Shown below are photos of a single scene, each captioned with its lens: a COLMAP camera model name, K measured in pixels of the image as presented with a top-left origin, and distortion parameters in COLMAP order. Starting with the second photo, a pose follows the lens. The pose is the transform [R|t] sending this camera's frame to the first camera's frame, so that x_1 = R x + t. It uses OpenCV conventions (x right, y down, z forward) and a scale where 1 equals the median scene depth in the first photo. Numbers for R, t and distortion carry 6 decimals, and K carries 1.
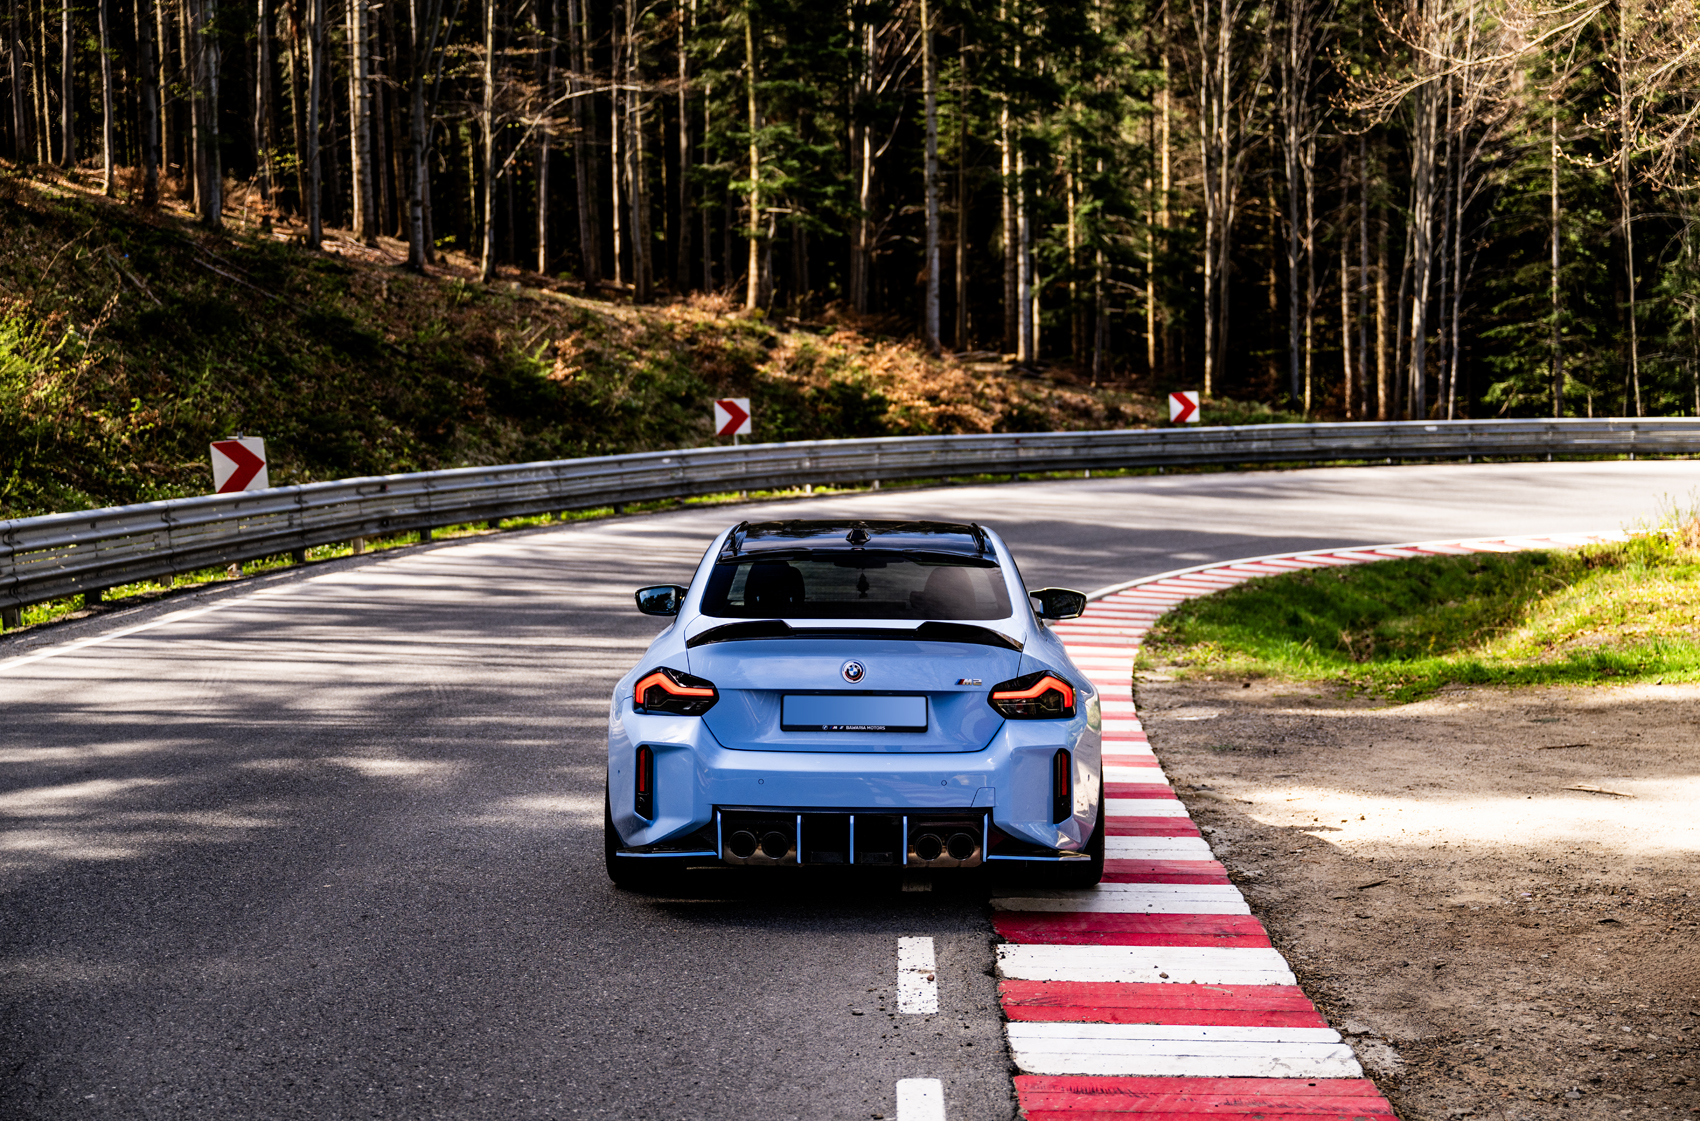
lens RADIAL K [[2436.7, 0, 850.0], [0, 2436.7, 560.5], [0, 0, 1]] dist [-0.000929, 0.013973]
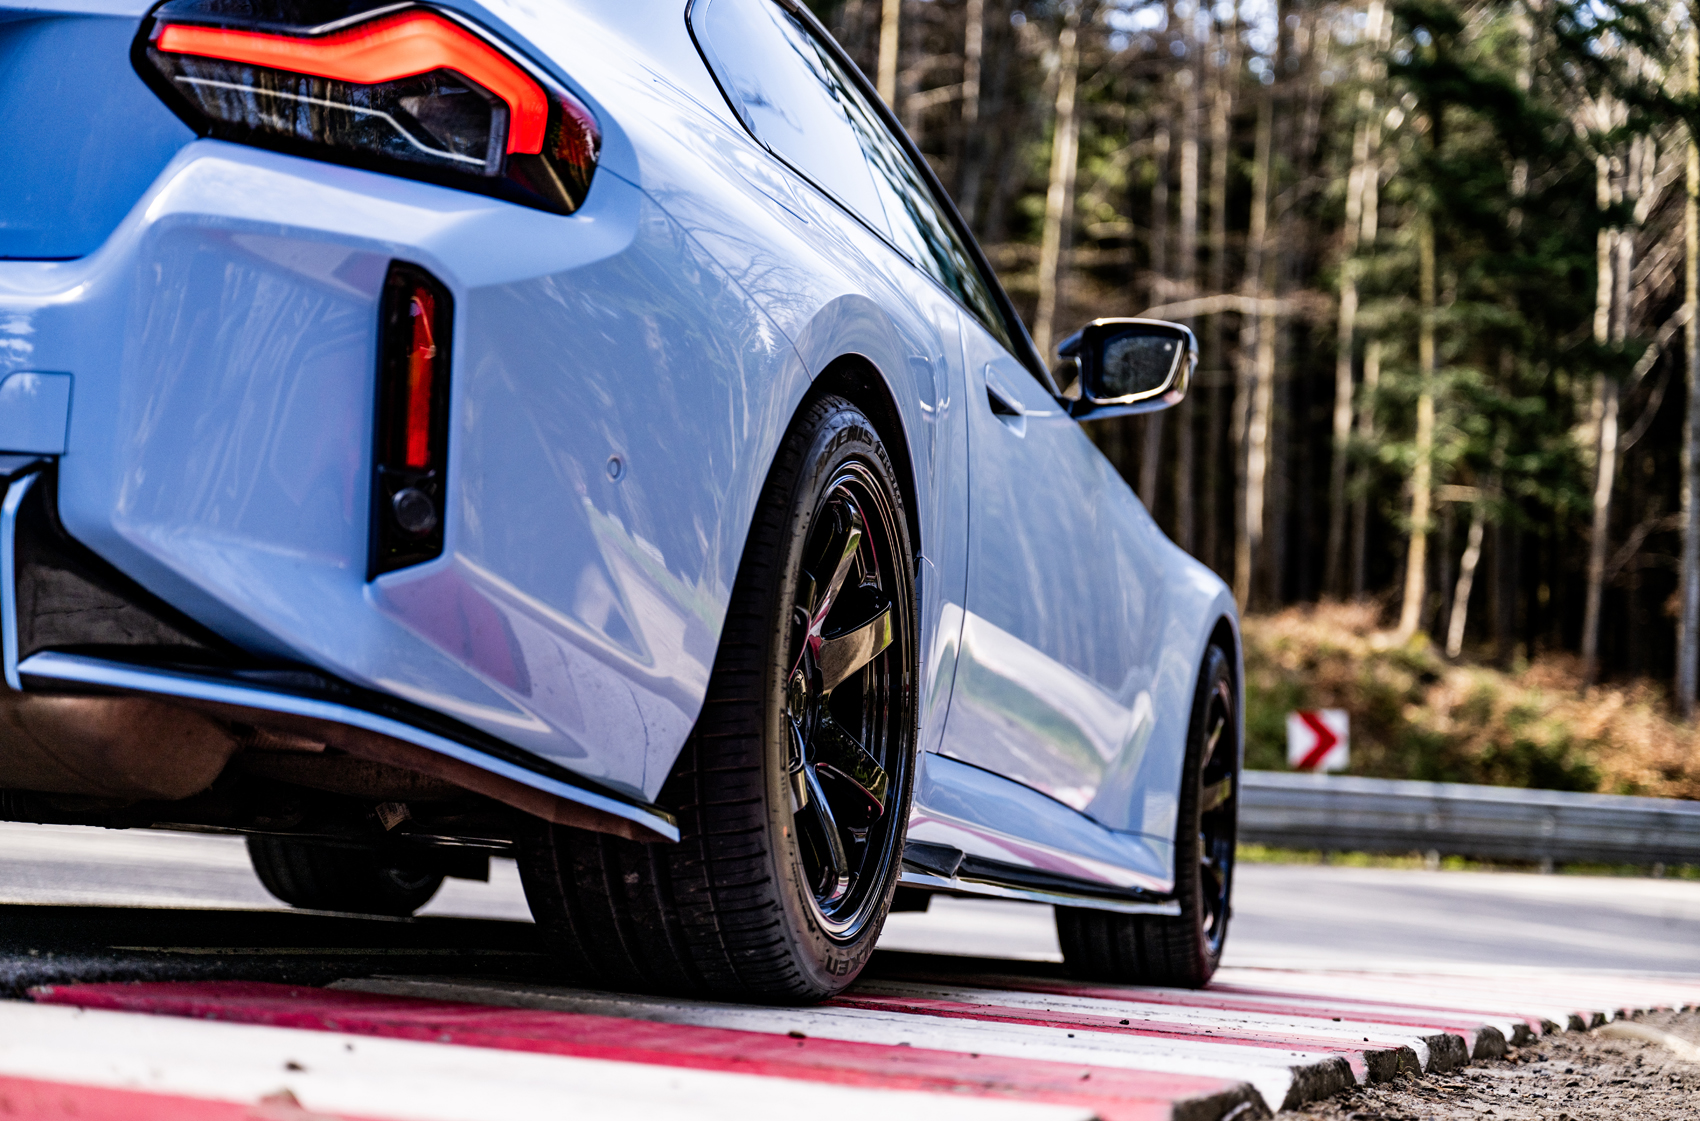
lens RADIAL K [[3237.2, 0, 850.0], [0, 3237.2, 560.5], [0, 0, 1]] dist [-0.021878, 0.075729]
pose [[0.969566, 0.048818, -0.239914, 0.031068], [-0.084390, 0.986505, -0.140308, 0.022833], [0.229827, 0.156284, 0.960601, 0.106425]]
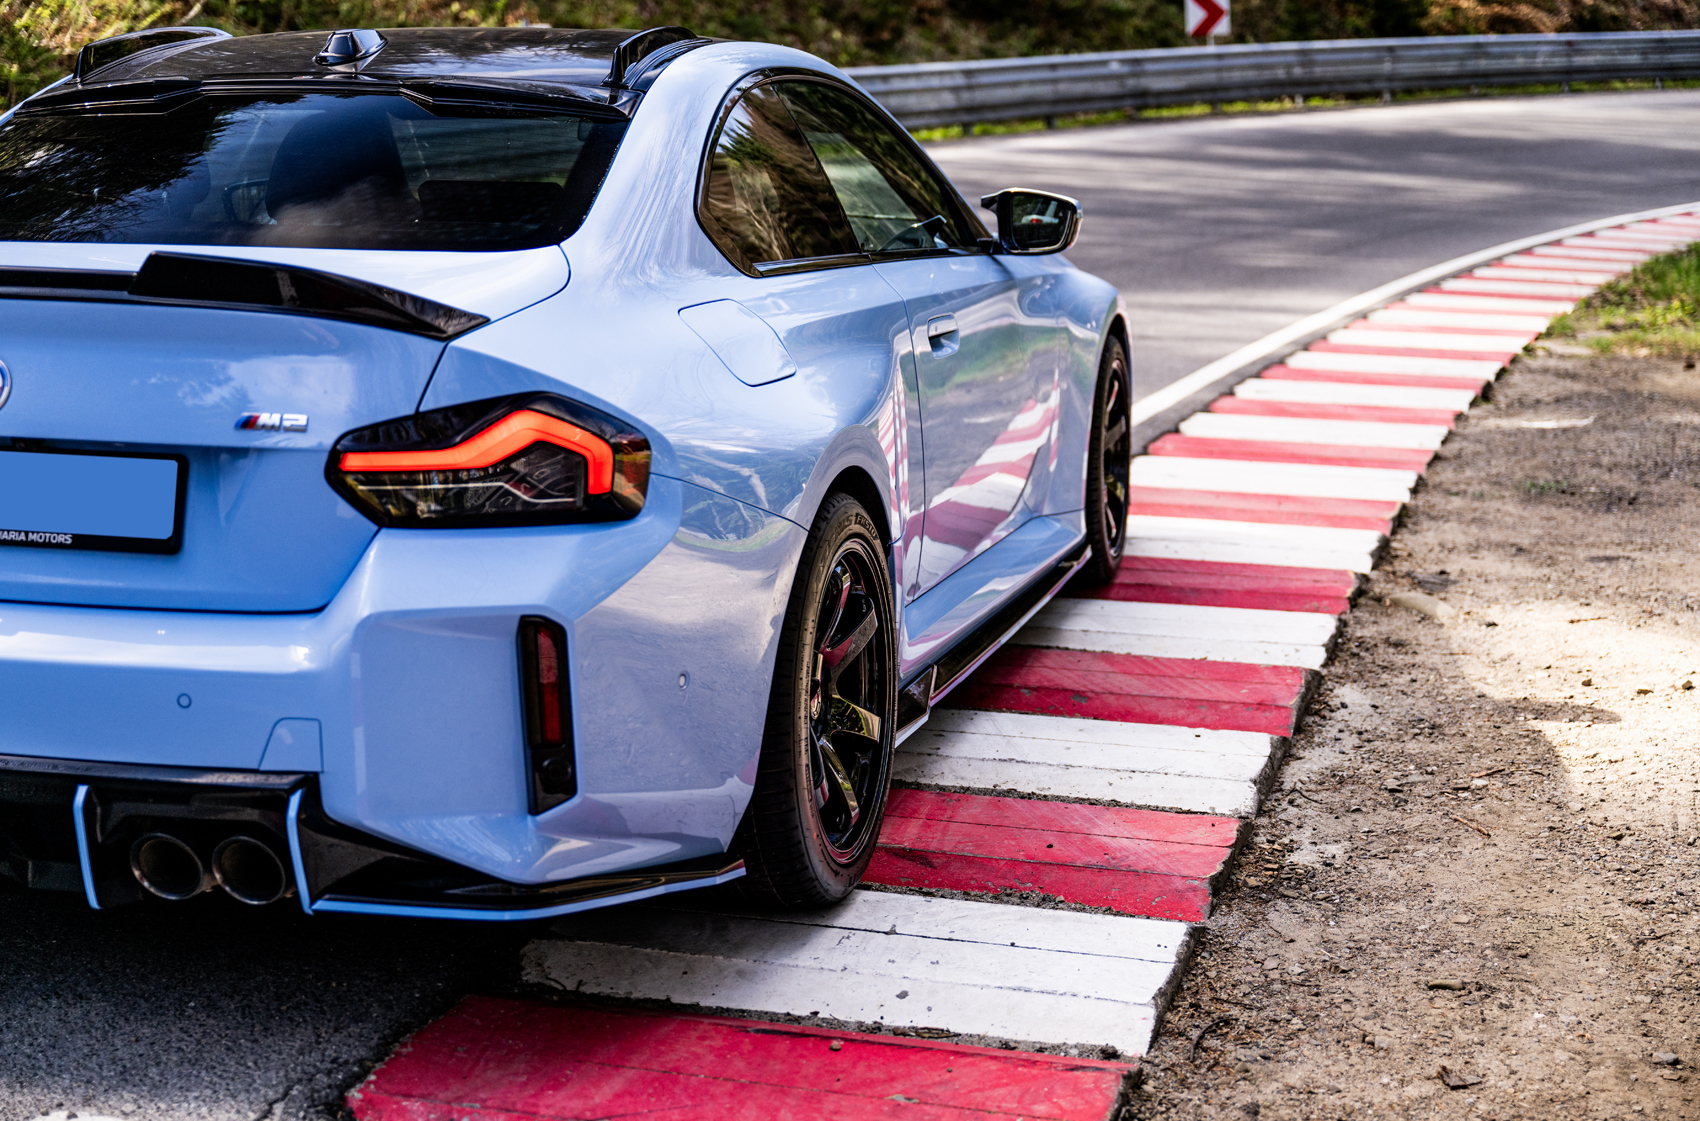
lens RADIAL K [[2465.4, 0, 850.0], [0, 2465.4, 560.5], [0, 0, 1]] dist [0.031689, -0.026986]
pose [[0.971954, 0.042418, -0.231314, 0.032236], [-0.007905, 0.988936, 0.148133, 0.002329], [0.235038, -0.142150, 0.961535, 0.099881]]
